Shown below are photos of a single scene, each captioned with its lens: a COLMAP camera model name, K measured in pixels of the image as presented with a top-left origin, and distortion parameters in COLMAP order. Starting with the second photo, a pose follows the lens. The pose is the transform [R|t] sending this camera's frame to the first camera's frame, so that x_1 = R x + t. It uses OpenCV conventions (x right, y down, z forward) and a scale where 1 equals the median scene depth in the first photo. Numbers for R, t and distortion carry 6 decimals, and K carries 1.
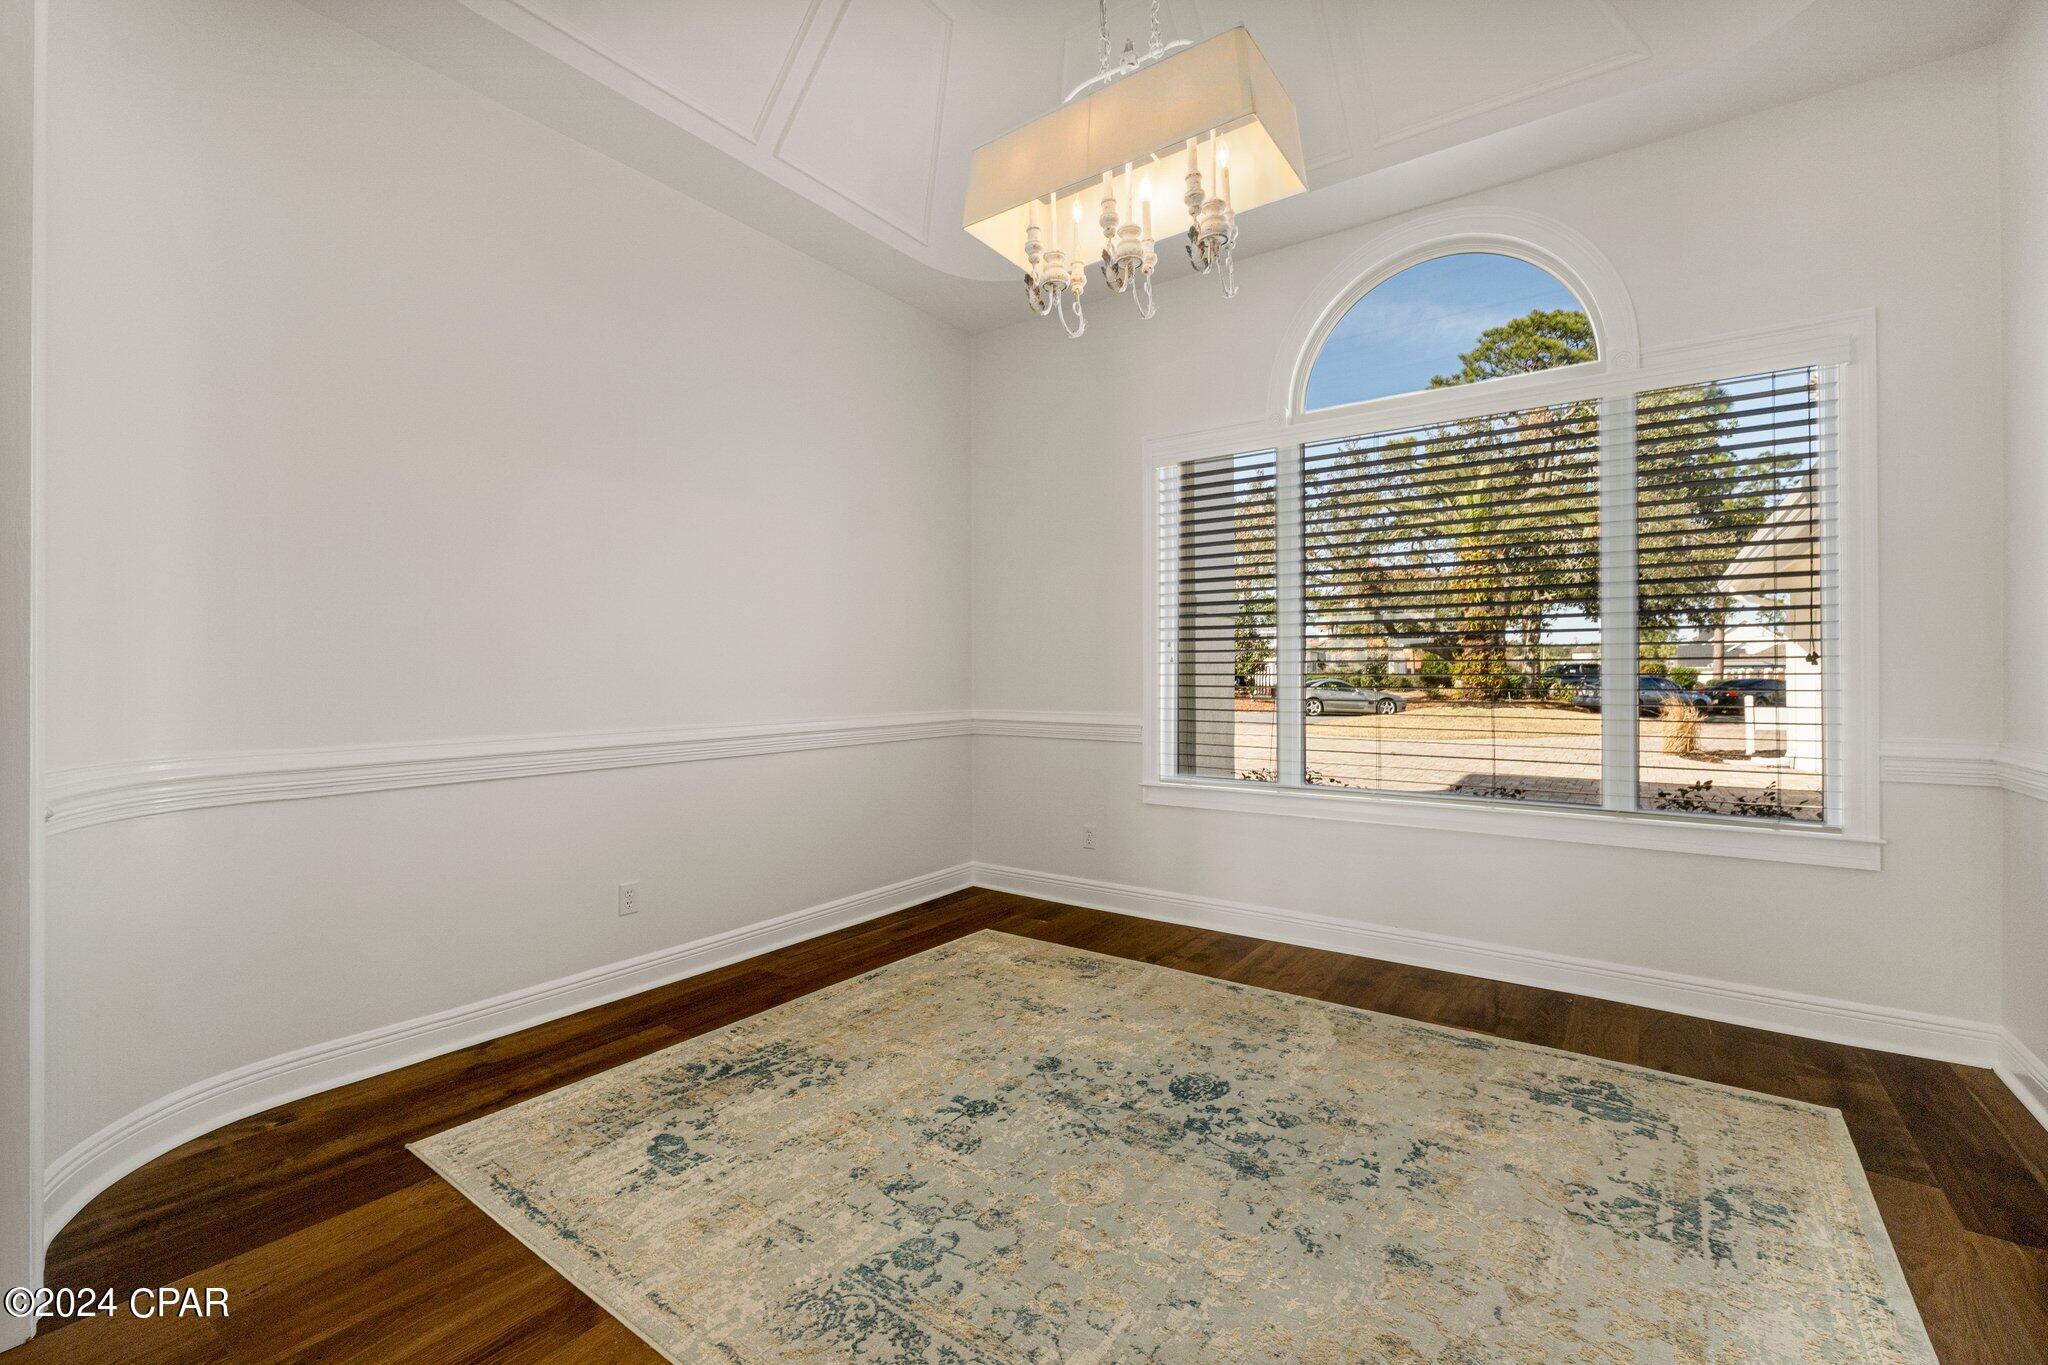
lens RADIAL K [[870.3, 0, 1028.1], [0, 870.3, 678.1], [0, 0, 1]] dist [-0.003979, -0.000611]
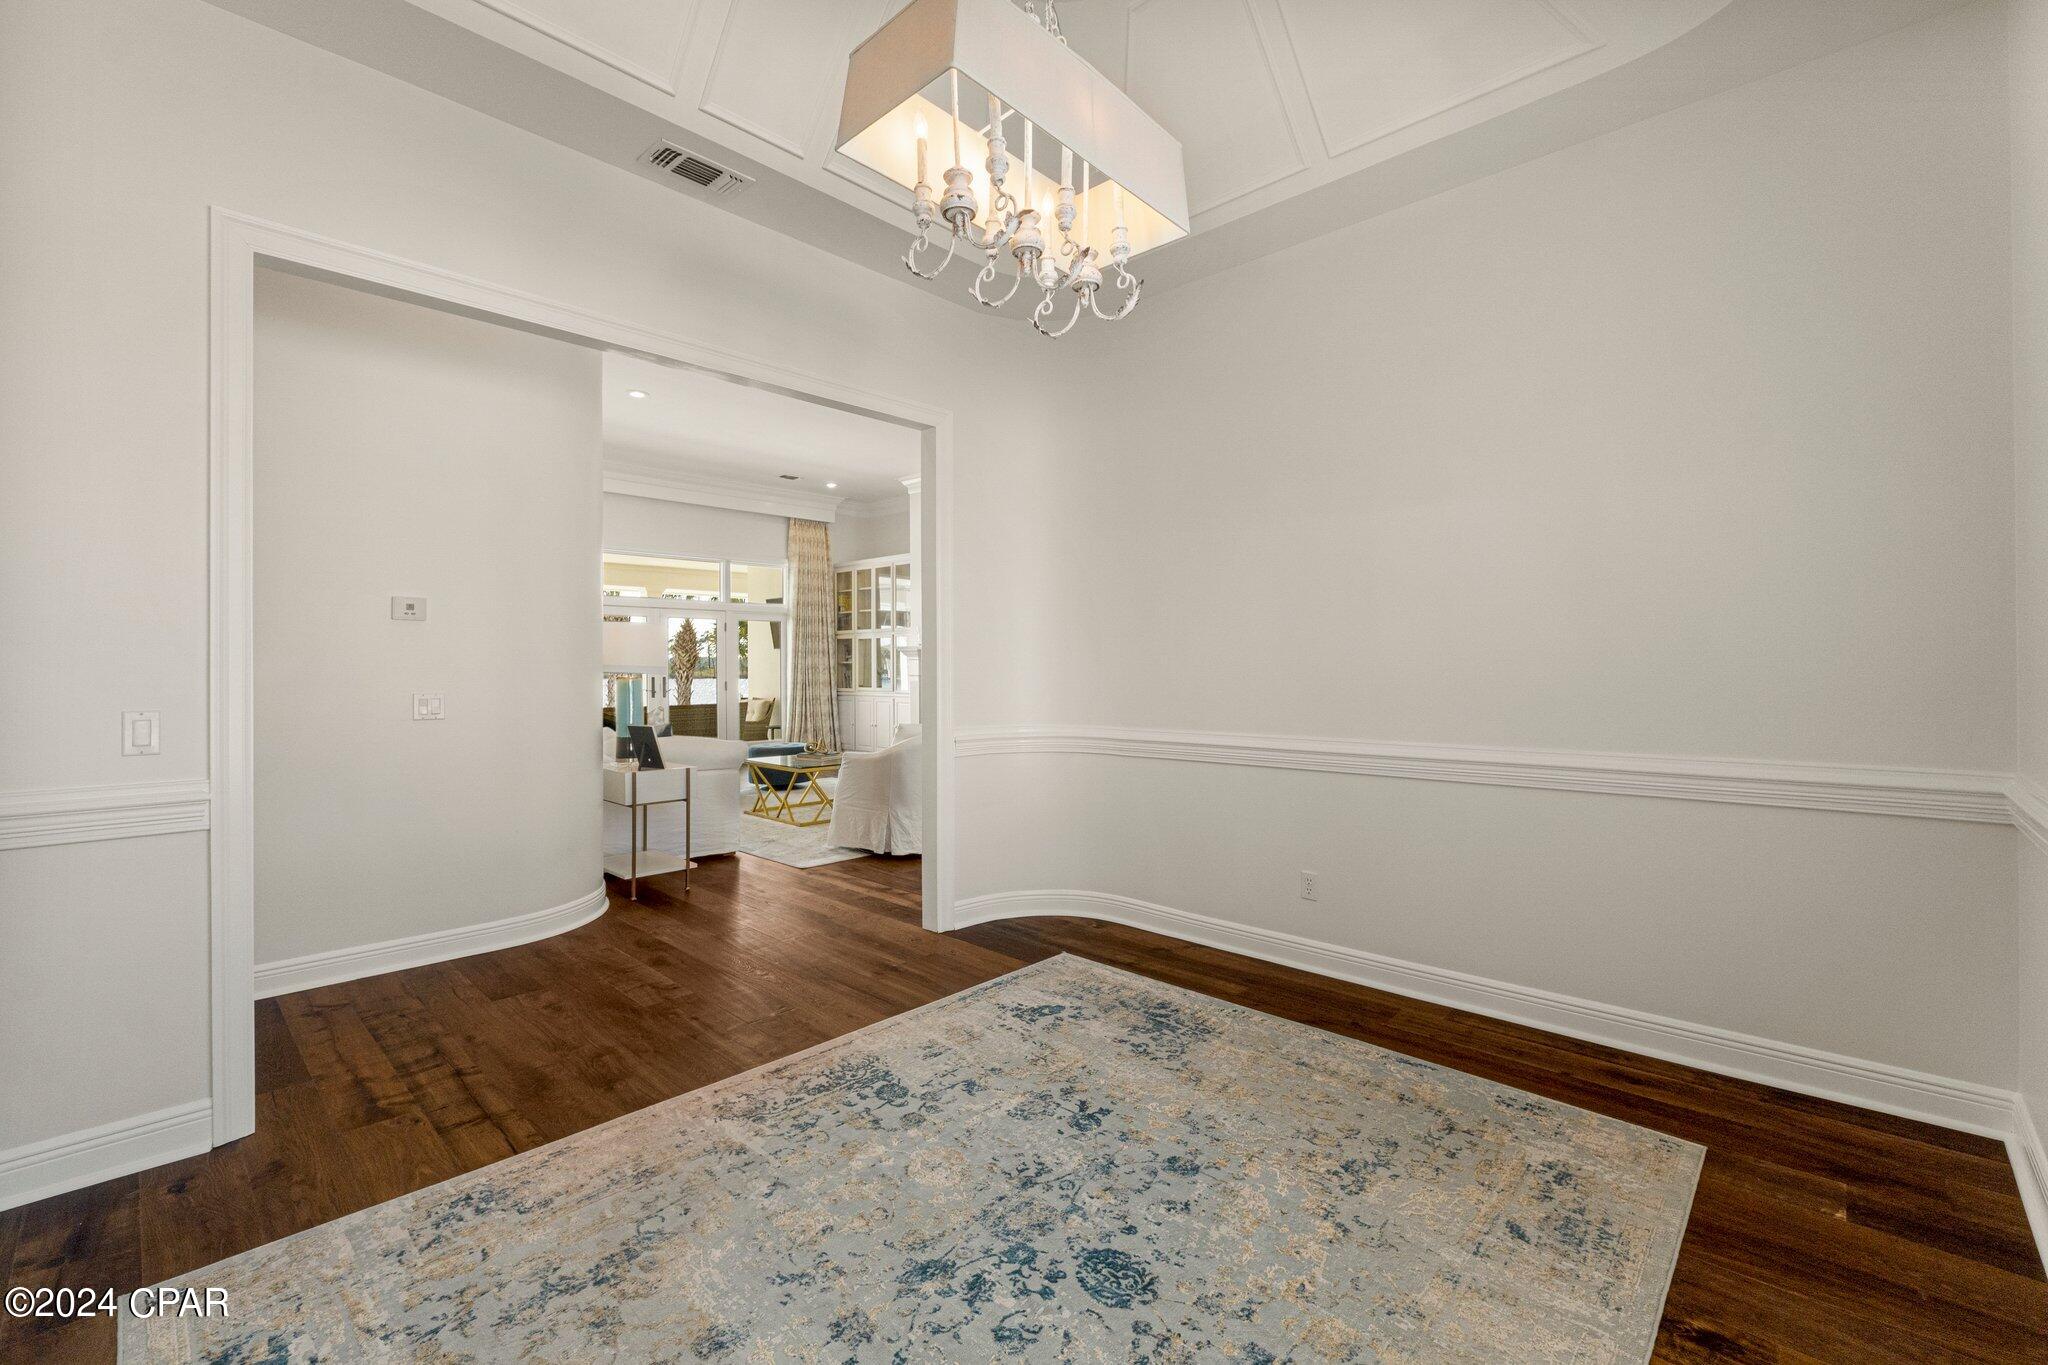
lens RADIAL K [[870.3, 0, 1029.9], [0, 870.3, 676.8], [0, 0, 1]] dist [-0.003979, -0.000611]
pose [[-0.147291, 0.010767, -0.989035, 0.936512], [0.002117, 0.999942, 0.010570, -0.043573], [0.989091, -0.000537, -0.147305, 1.049314]]
